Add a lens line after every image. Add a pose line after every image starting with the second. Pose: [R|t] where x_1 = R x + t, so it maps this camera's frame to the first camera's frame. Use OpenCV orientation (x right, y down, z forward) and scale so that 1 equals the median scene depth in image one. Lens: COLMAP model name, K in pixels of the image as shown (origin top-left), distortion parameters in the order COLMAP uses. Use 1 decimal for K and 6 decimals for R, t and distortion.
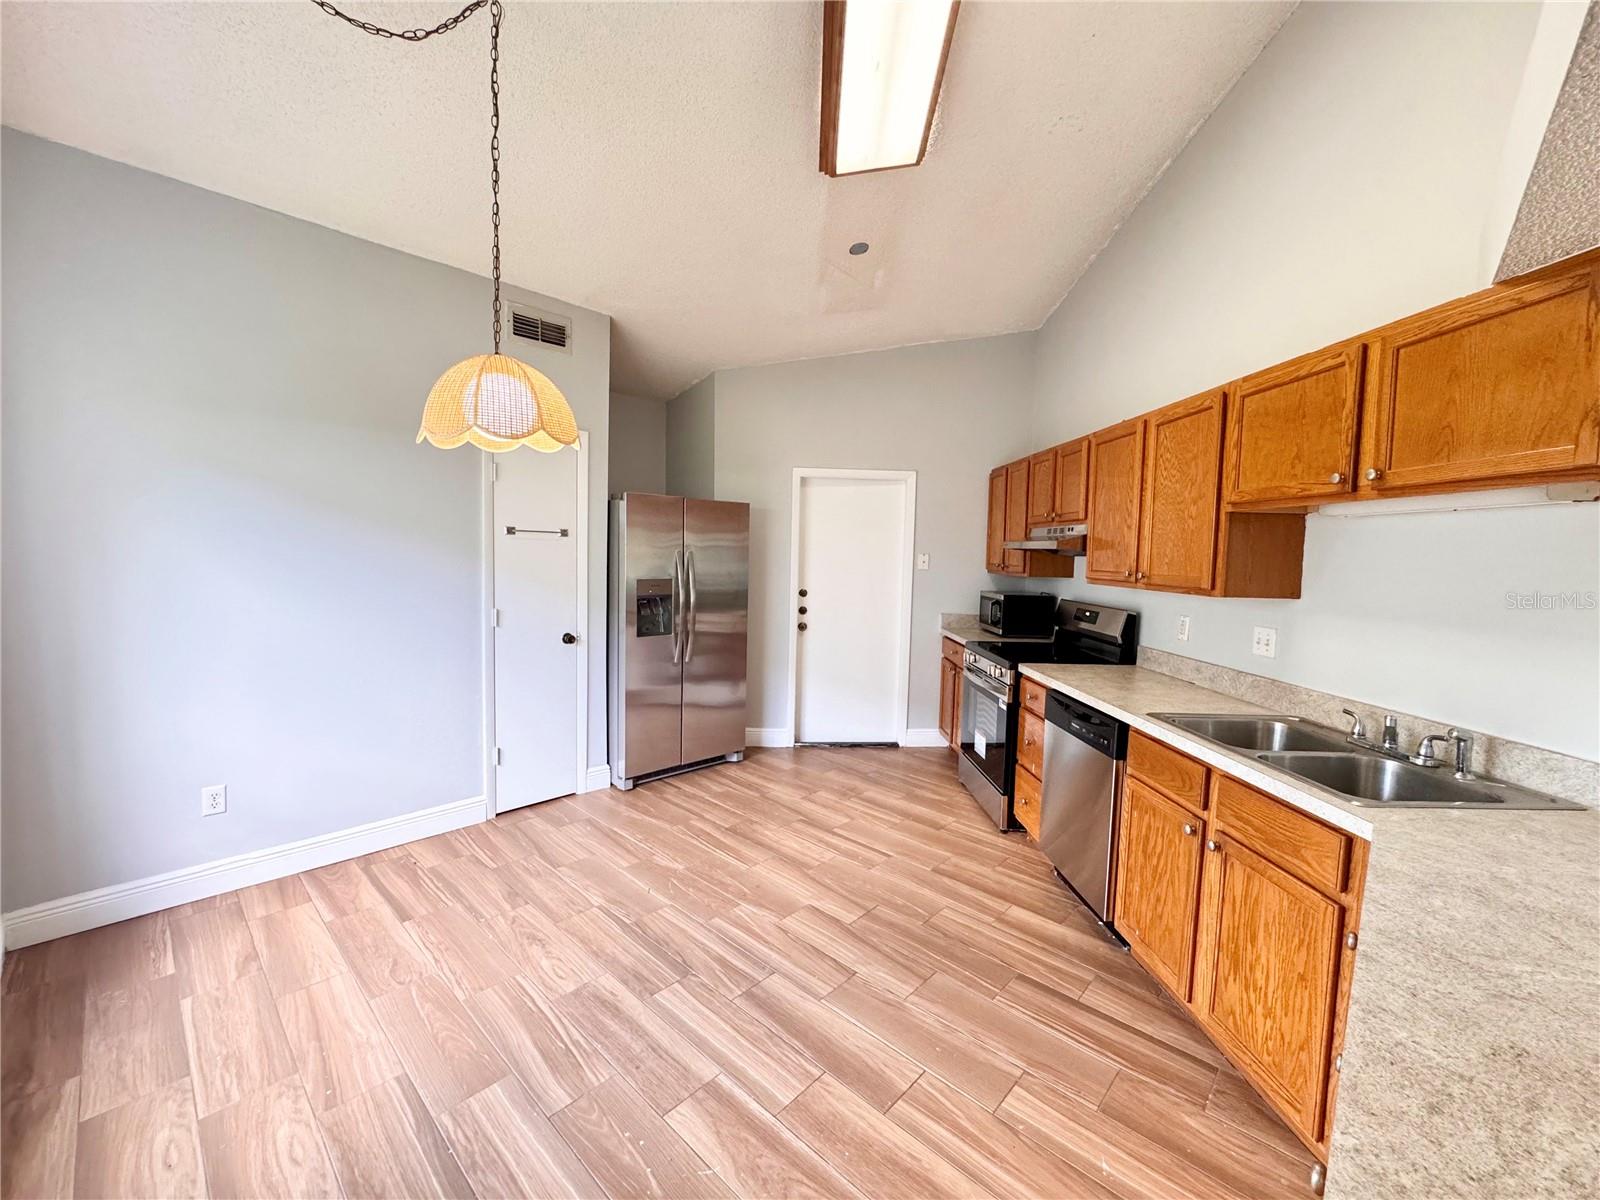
lens RADIAL K [[639.1, 0, 801.7], [0, 639.1, 596.0], [0, 0, 1]] dist [-0.004508, 0.000528]
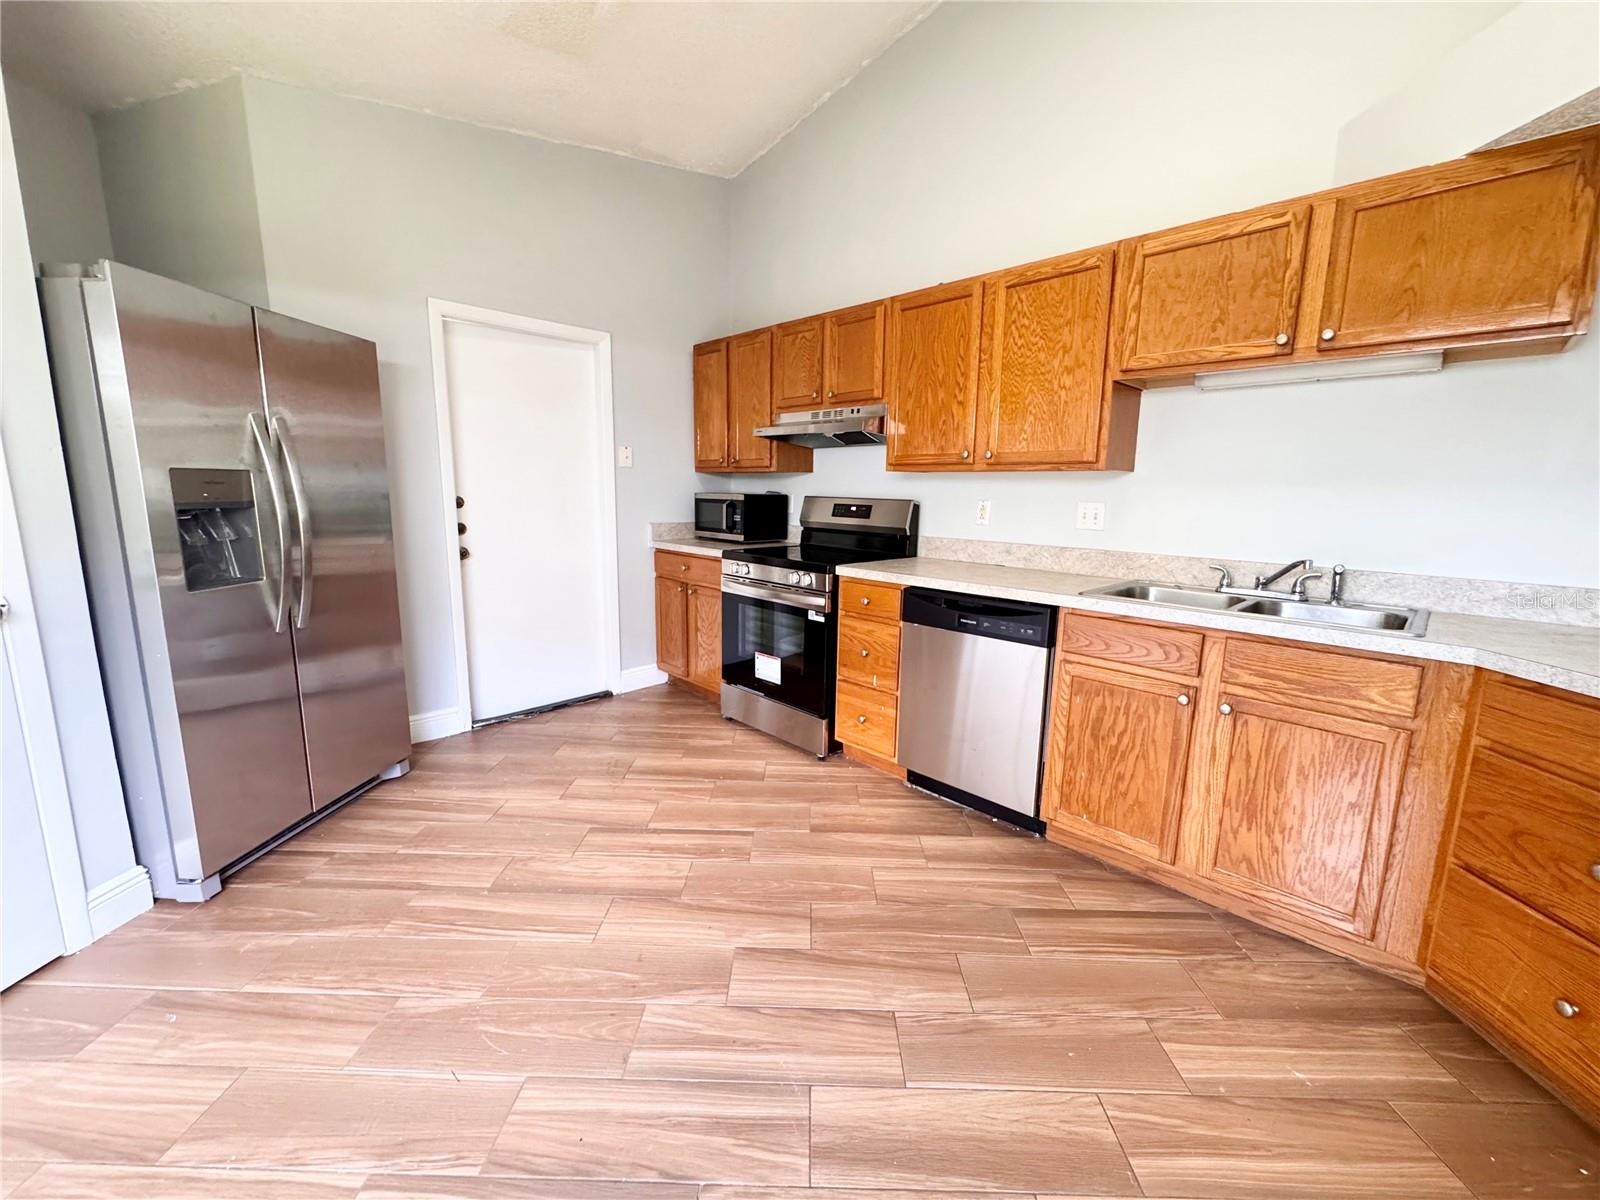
lens RADIAL K [[639.1, 0, 801.7], [0, 639.1, 596.0], [0, 0, 1]] dist [-0.004508, 0.000528]
pose [[0.745369, -0.123854, 0.655046, -0.272541], [0.047445, 0.989954, 0.133190, 0.031031], [-0.664962, -0.068197, 0.743758, 0.408887]]
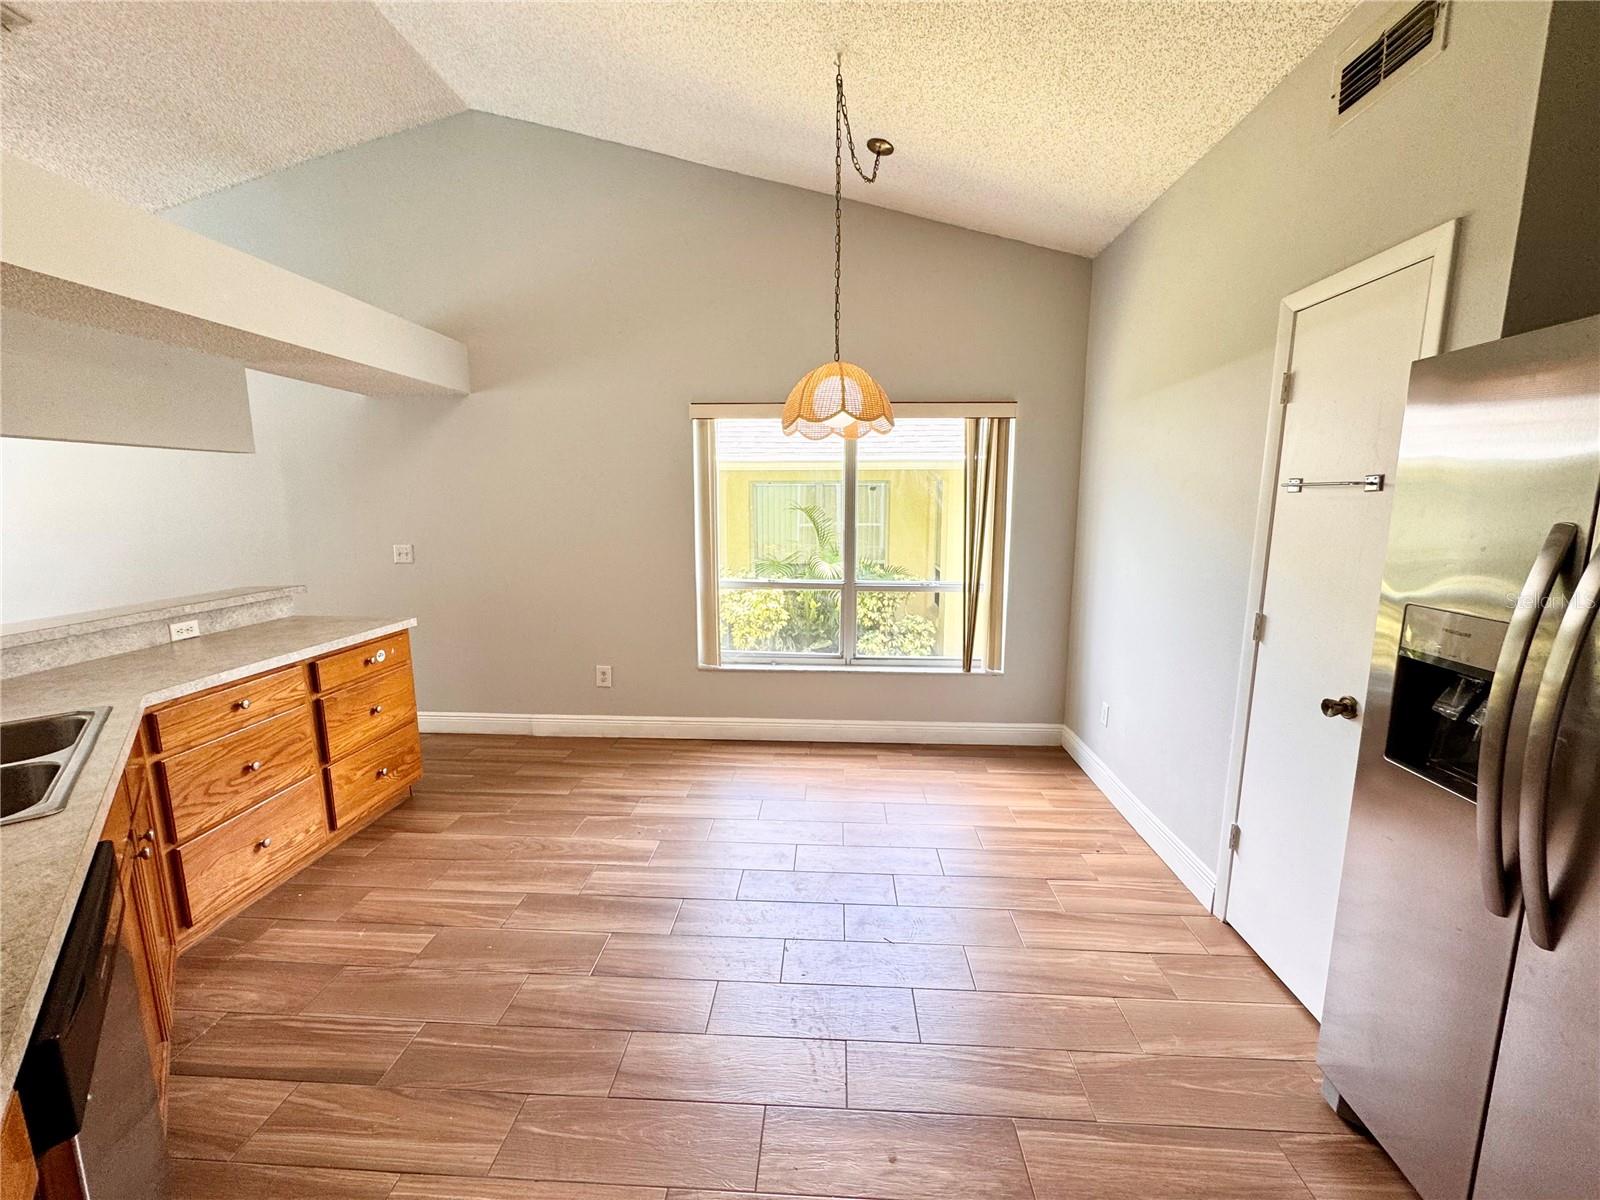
lens RADIAL K [[639.1, 0, 801.7], [0, 639.1, 596.0], [0, 0, 1]] dist [-0.004508, 0.000528]
pose [[-0.769326, 0.071804, -0.634808, 0.277694], [-0.058045, 0.981697, 0.181387, -0.089698], [0.636214, 0.176393, -0.751078, 1.255754]]
